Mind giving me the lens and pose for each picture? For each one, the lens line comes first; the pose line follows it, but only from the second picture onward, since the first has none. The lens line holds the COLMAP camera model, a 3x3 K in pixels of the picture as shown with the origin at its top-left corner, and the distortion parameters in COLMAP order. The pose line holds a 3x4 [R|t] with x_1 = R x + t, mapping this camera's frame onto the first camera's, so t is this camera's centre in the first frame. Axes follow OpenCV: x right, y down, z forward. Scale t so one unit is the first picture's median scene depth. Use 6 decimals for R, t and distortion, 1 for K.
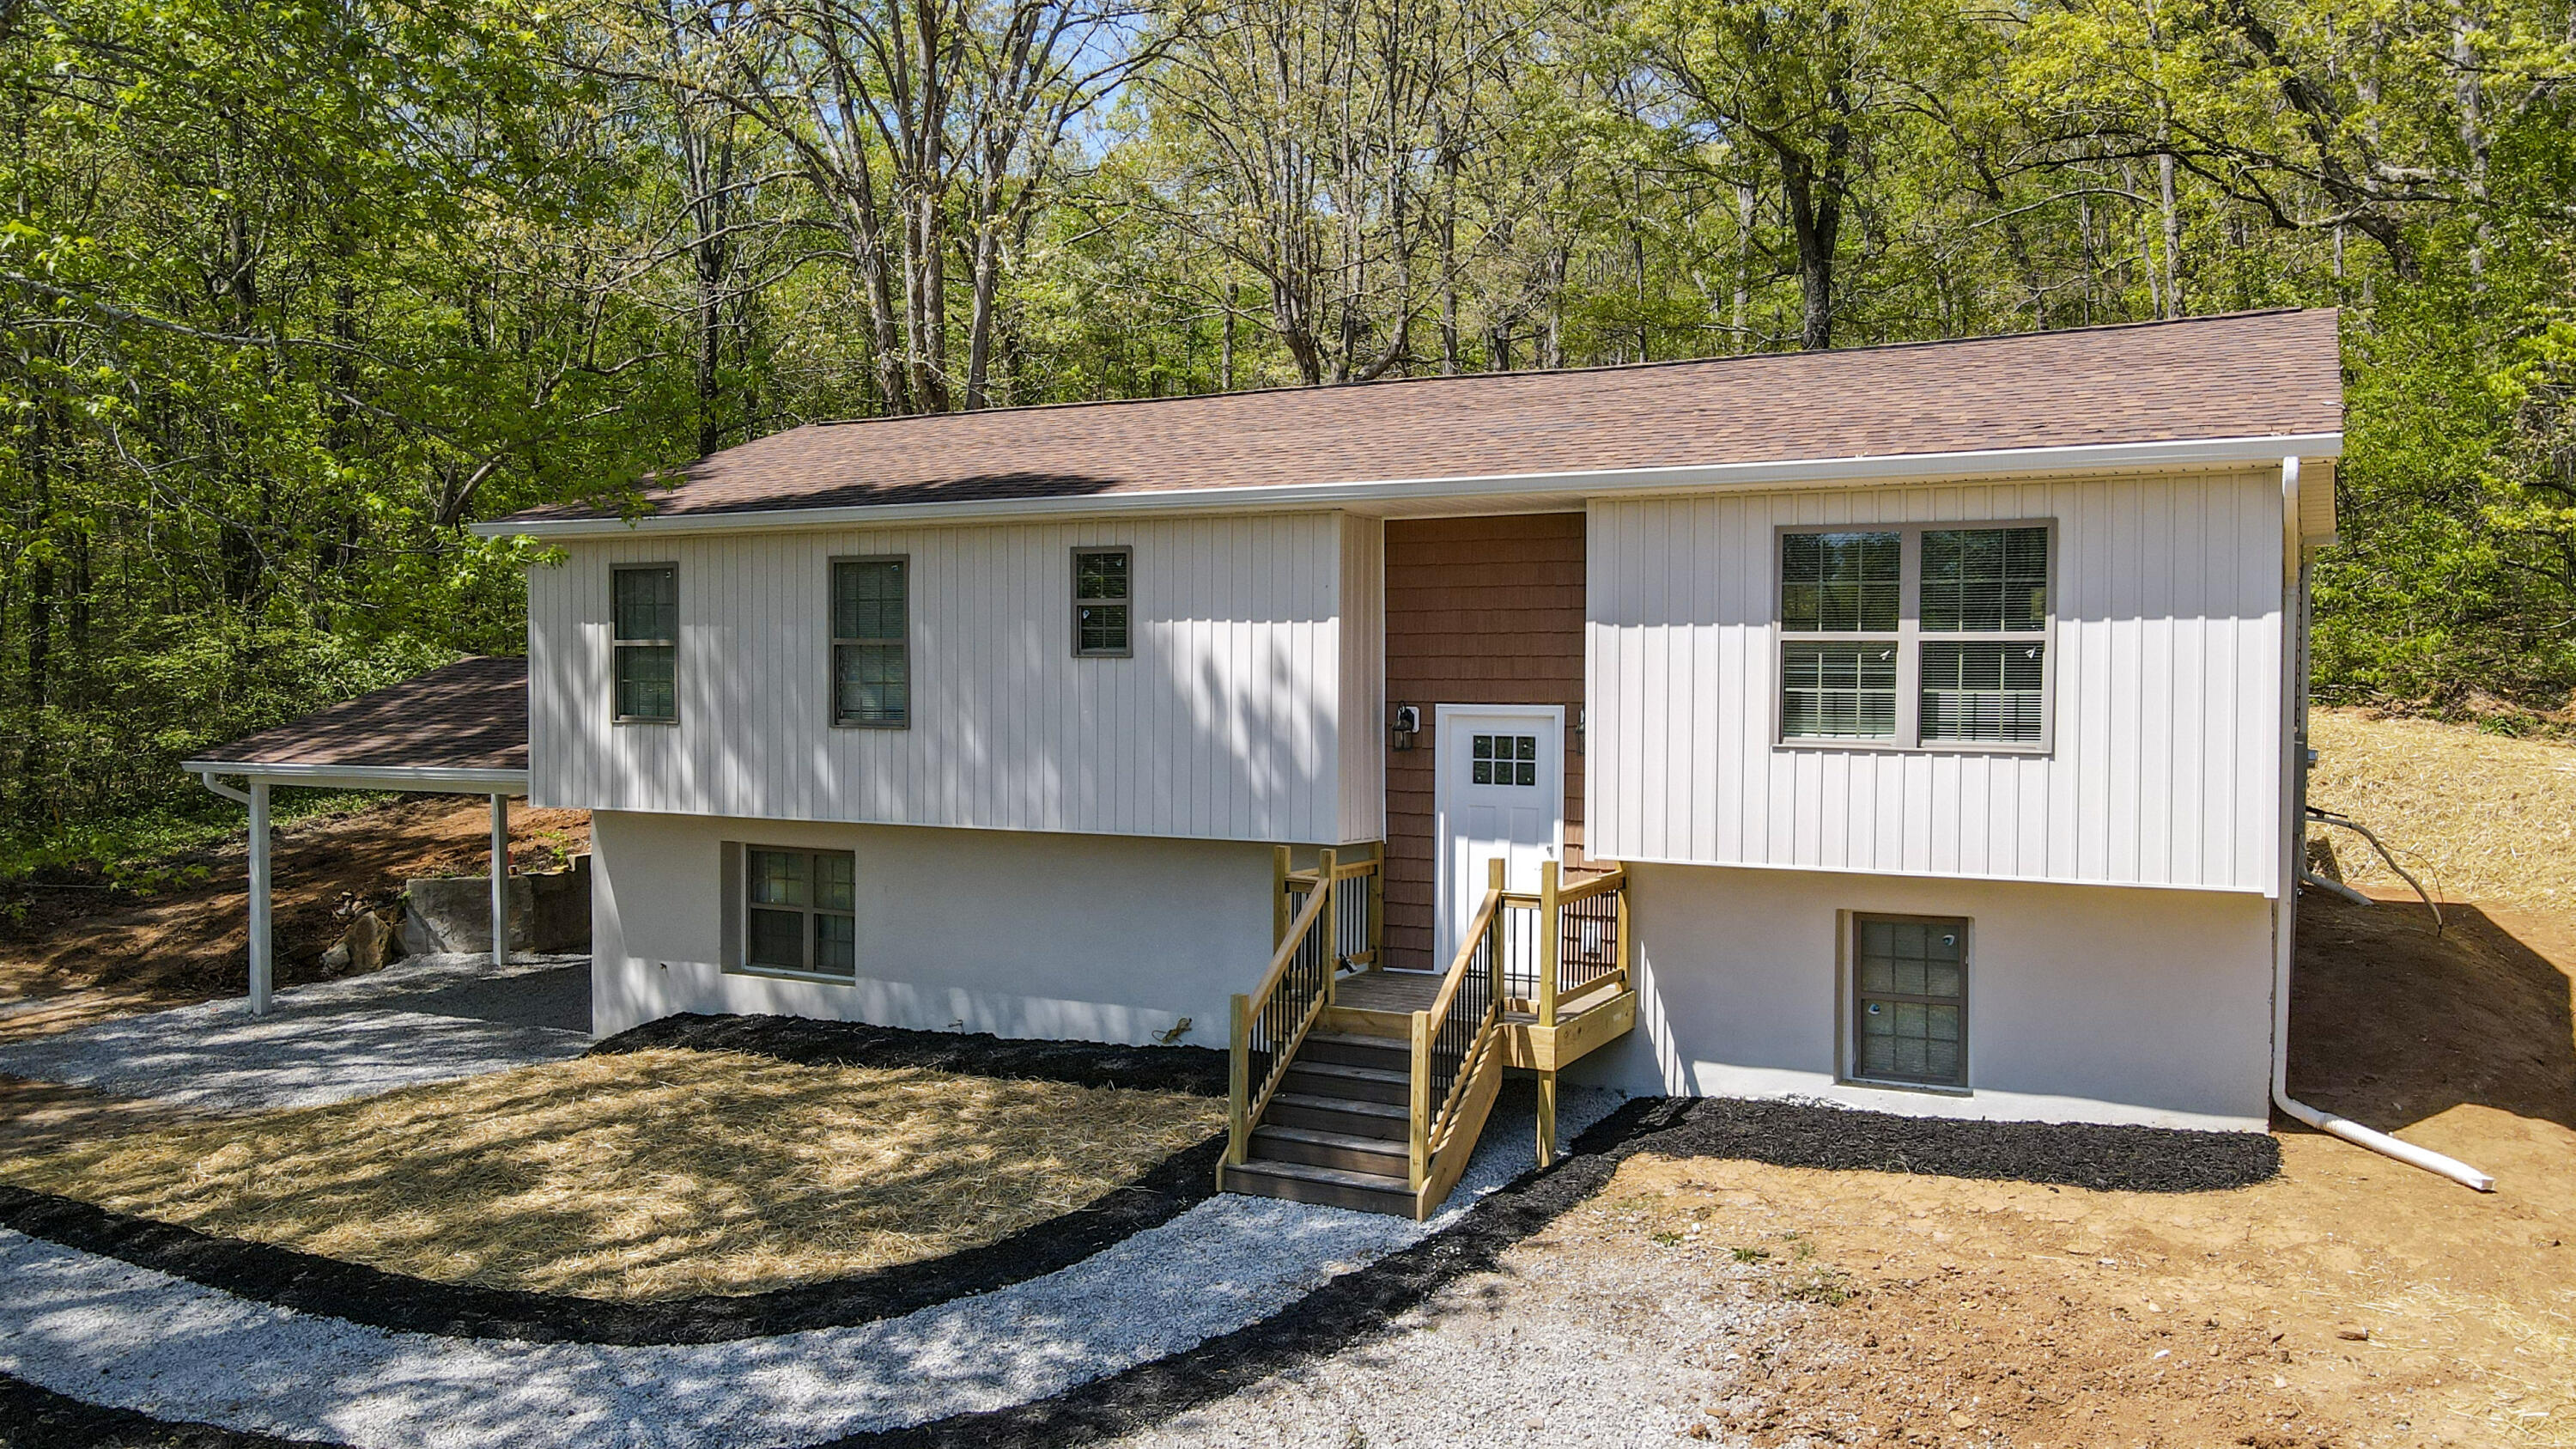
lens RADIAL K [[1916.6, 0, 1276.2], [0, 1916.6, 722.9], [0, 0, 1]] dist [0.003386, 0.010896]
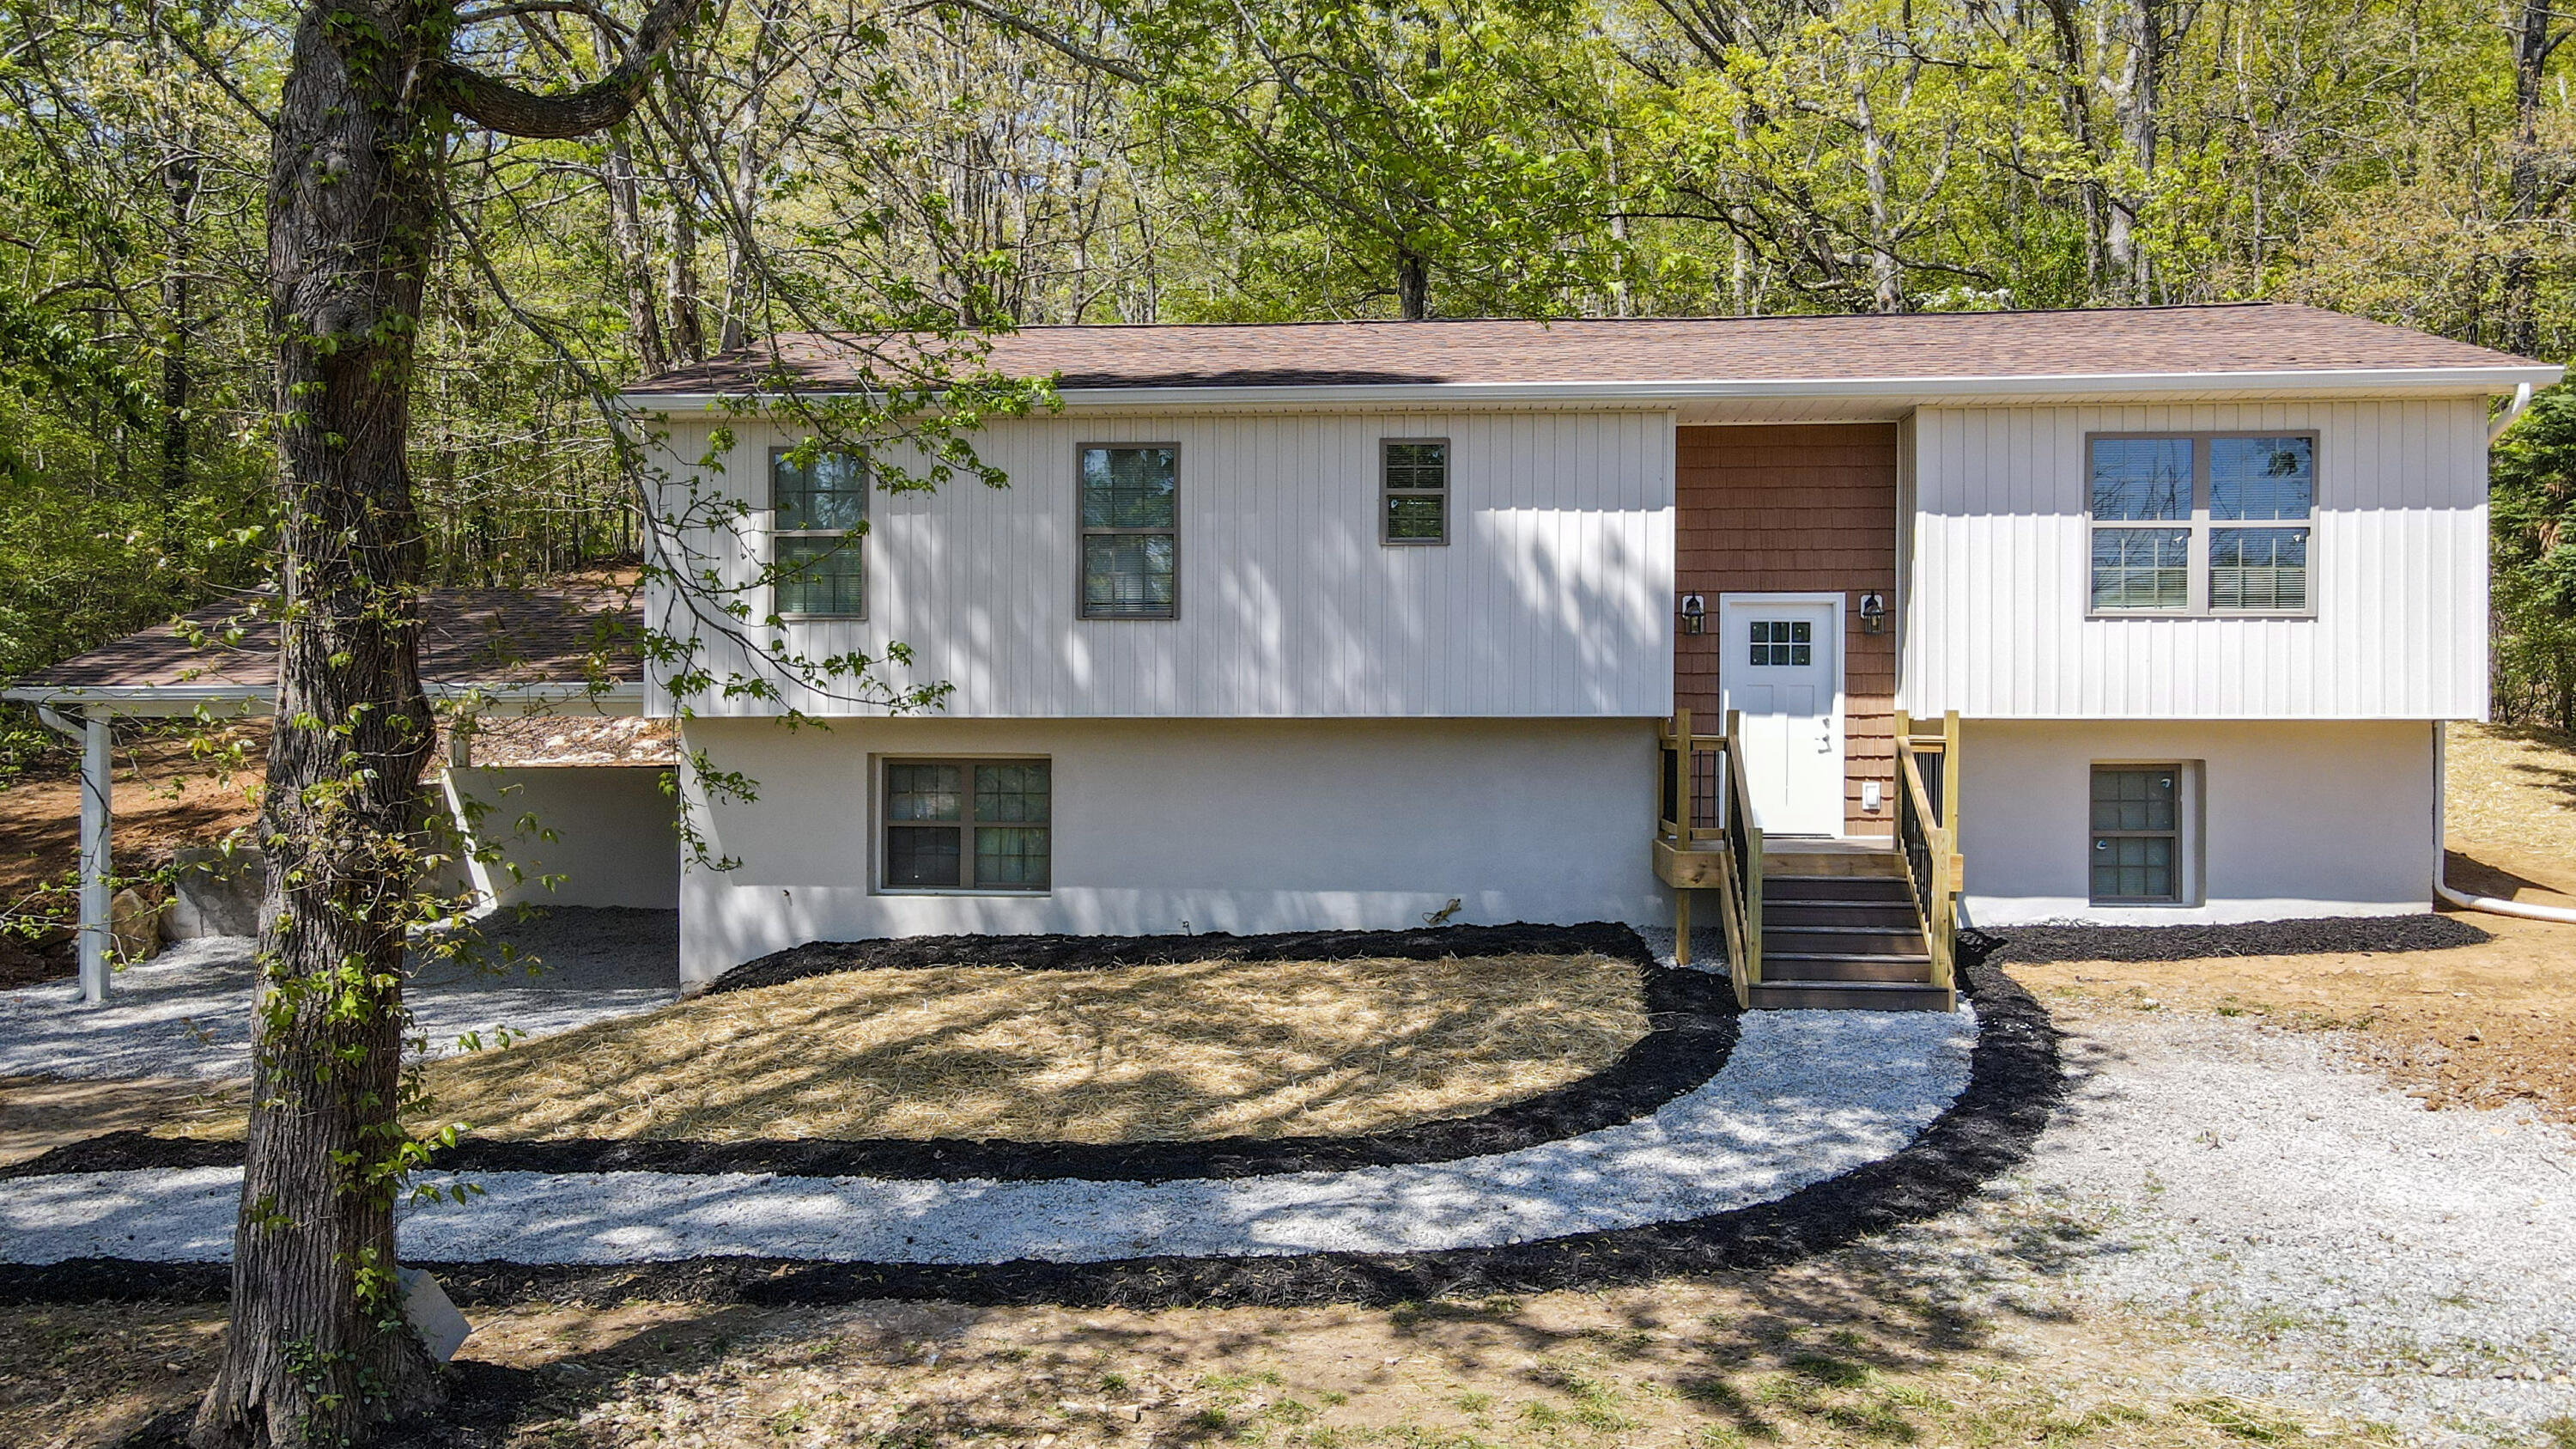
lens RADIAL K [[1916.6, 0, 1290.9], [0, 1916.6, 729.0], [0, 0, 1]] dist [0.003386, 0.010896]
pose [[0.924925, -0.004008, 0.380130, -0.572536], [0.009724, 0.999867, -0.013119, 0.081639], [-0.380026, 0.015830, 0.924840, 0.074682]]
